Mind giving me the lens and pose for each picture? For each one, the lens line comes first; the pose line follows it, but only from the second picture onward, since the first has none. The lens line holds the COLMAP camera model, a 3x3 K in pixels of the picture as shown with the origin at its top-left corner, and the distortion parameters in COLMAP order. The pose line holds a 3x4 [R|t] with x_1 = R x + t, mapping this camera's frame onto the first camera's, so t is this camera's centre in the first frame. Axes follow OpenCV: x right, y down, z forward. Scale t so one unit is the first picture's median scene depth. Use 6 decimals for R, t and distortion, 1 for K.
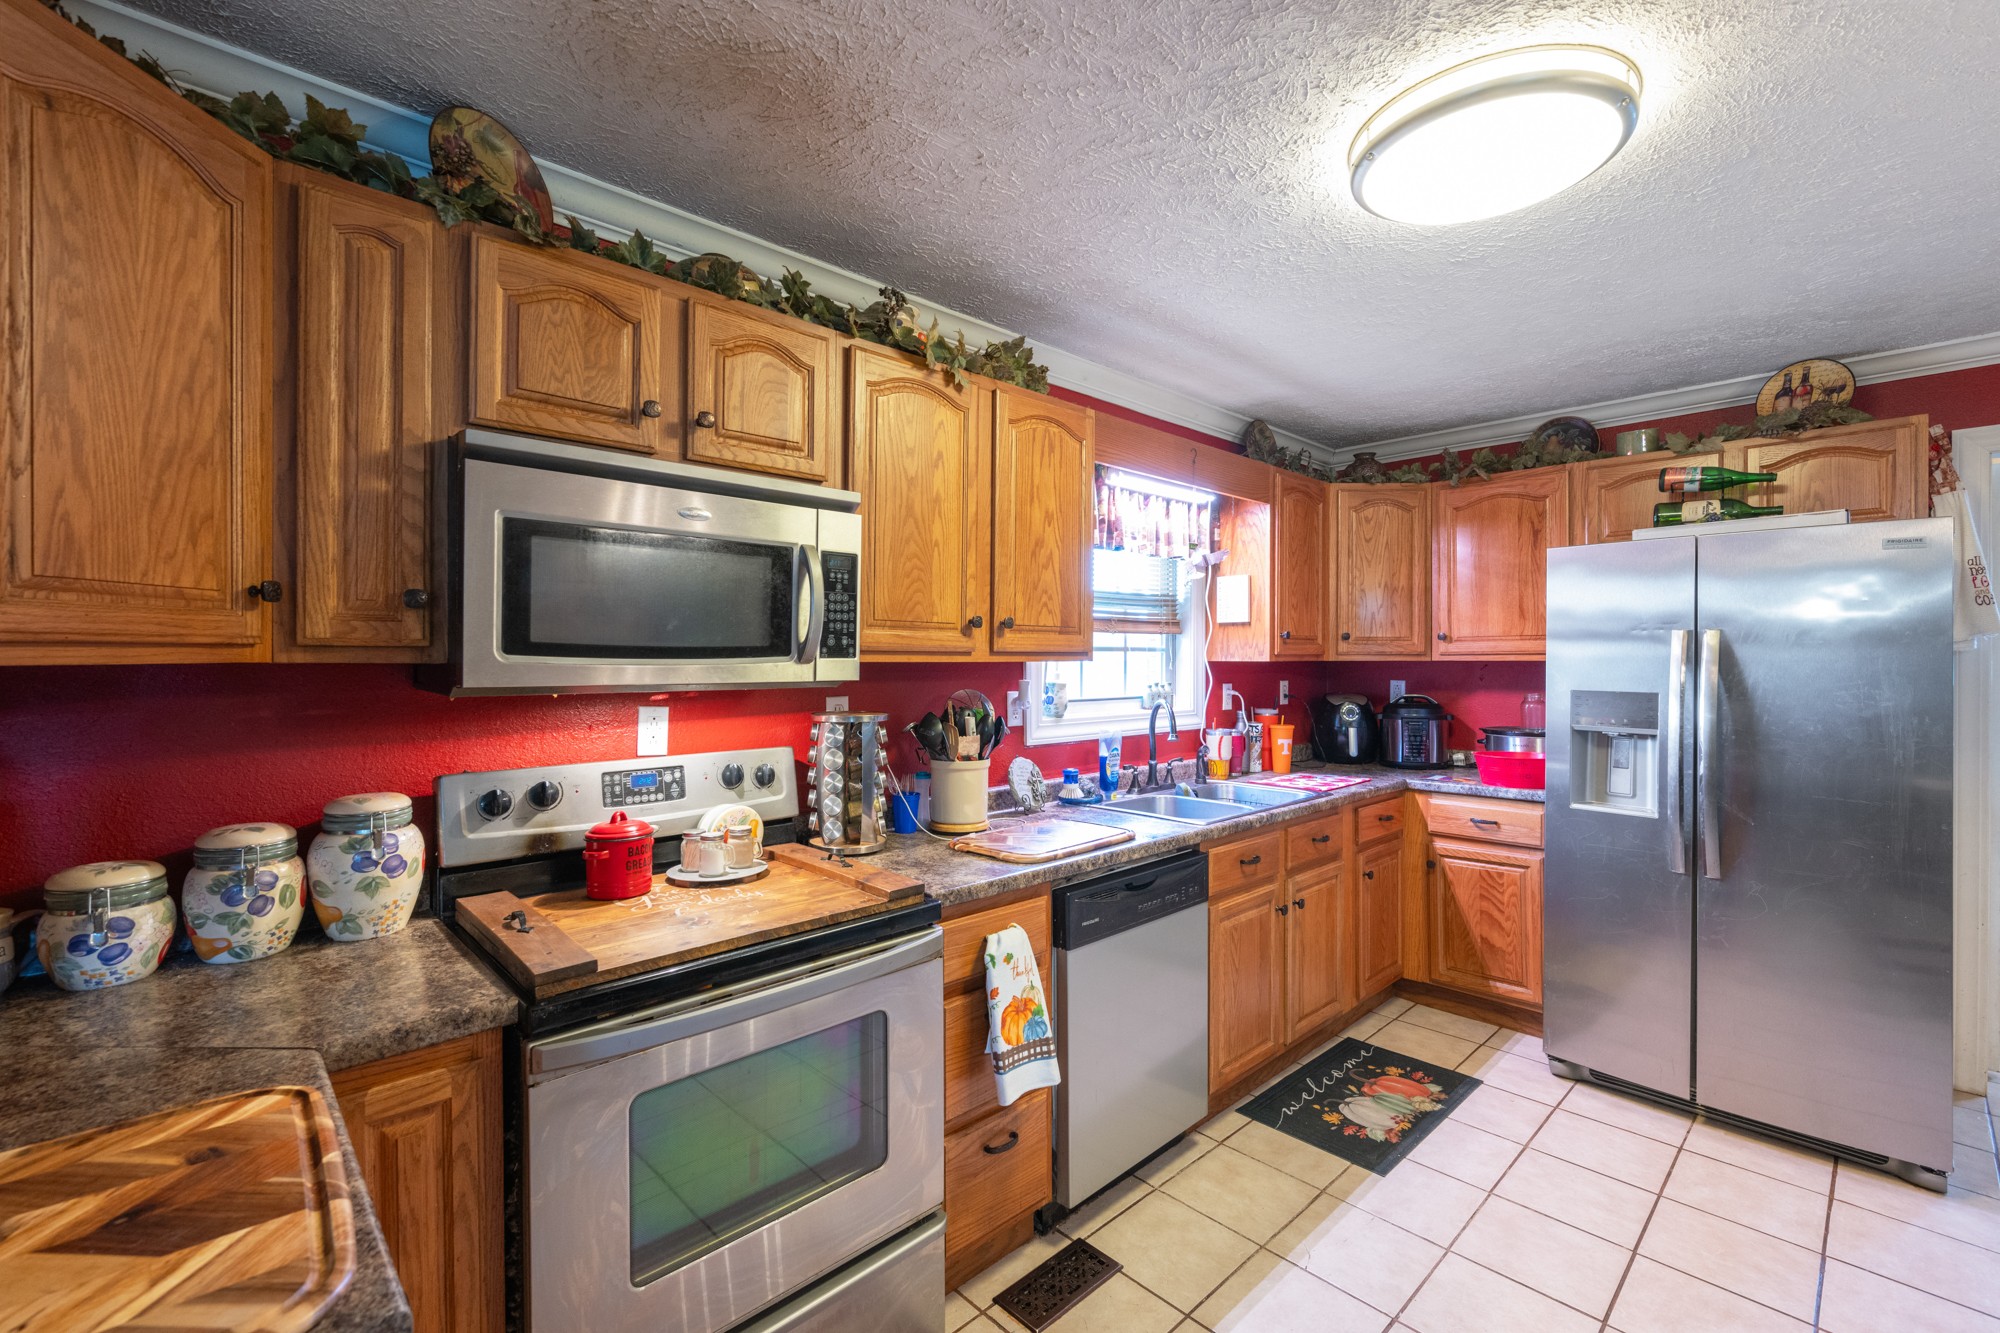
lens RADIAL K [[852.3, 0, 1001.8], [0, 852.3, 659.4], [0, 0, 1]] dist [-0.002753, 0.000275]
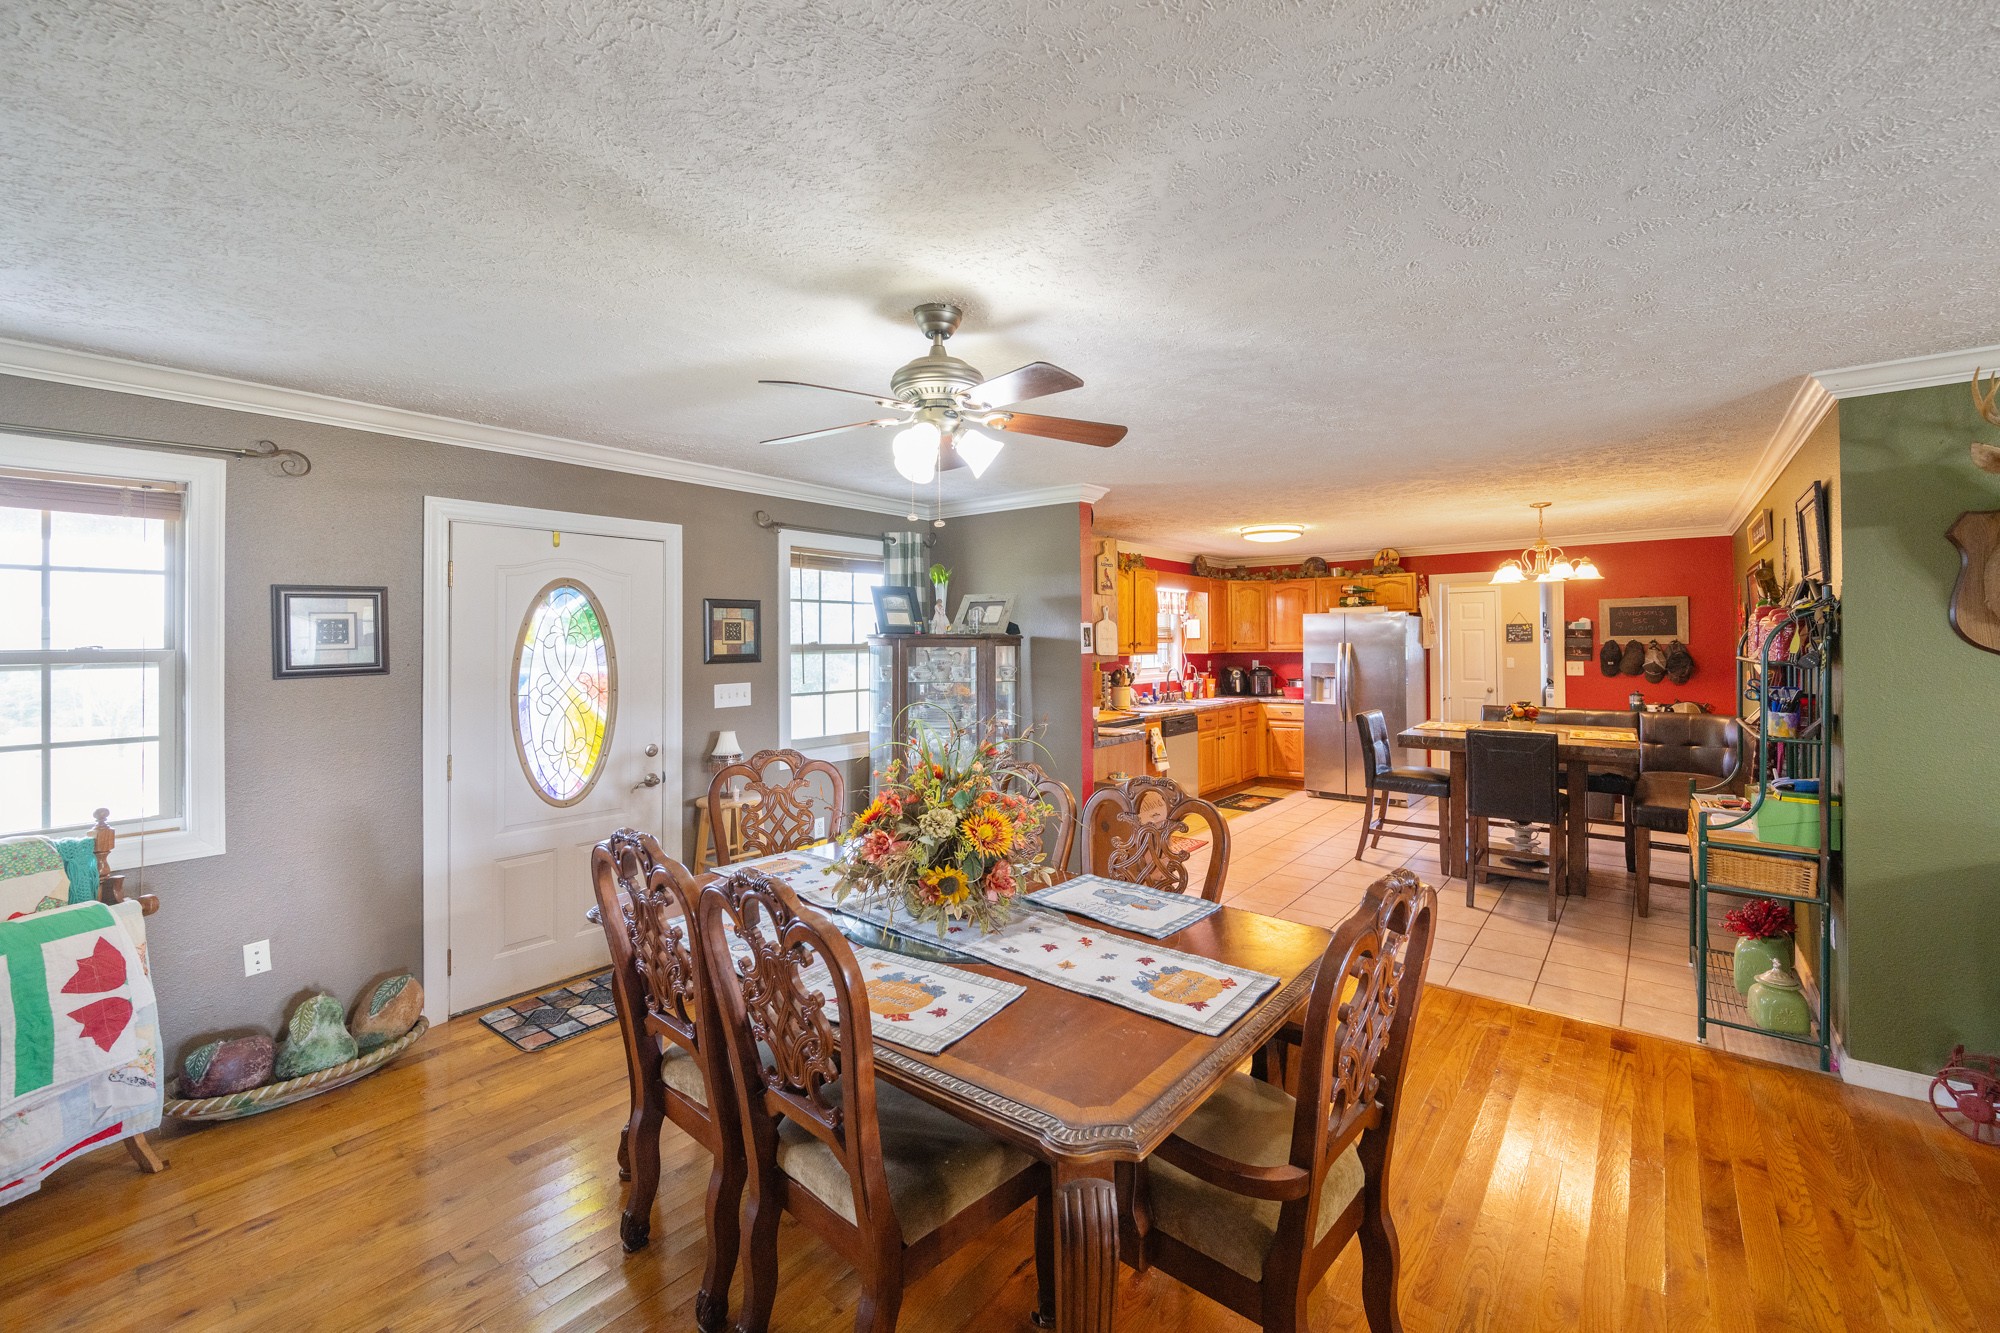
lens RADIAL K [[809.8, 0, 1011.4], [0, 809.8, 634.7], [0, 0, 1]] dist [-0.000426, 0.000116]
pose [[0.990544, -0.006035, 0.137061, -0.714580], [0.007628, 0.999909, -0.011102, -0.036552], [-0.136982, 0.012043, 0.990500, -1.578421]]
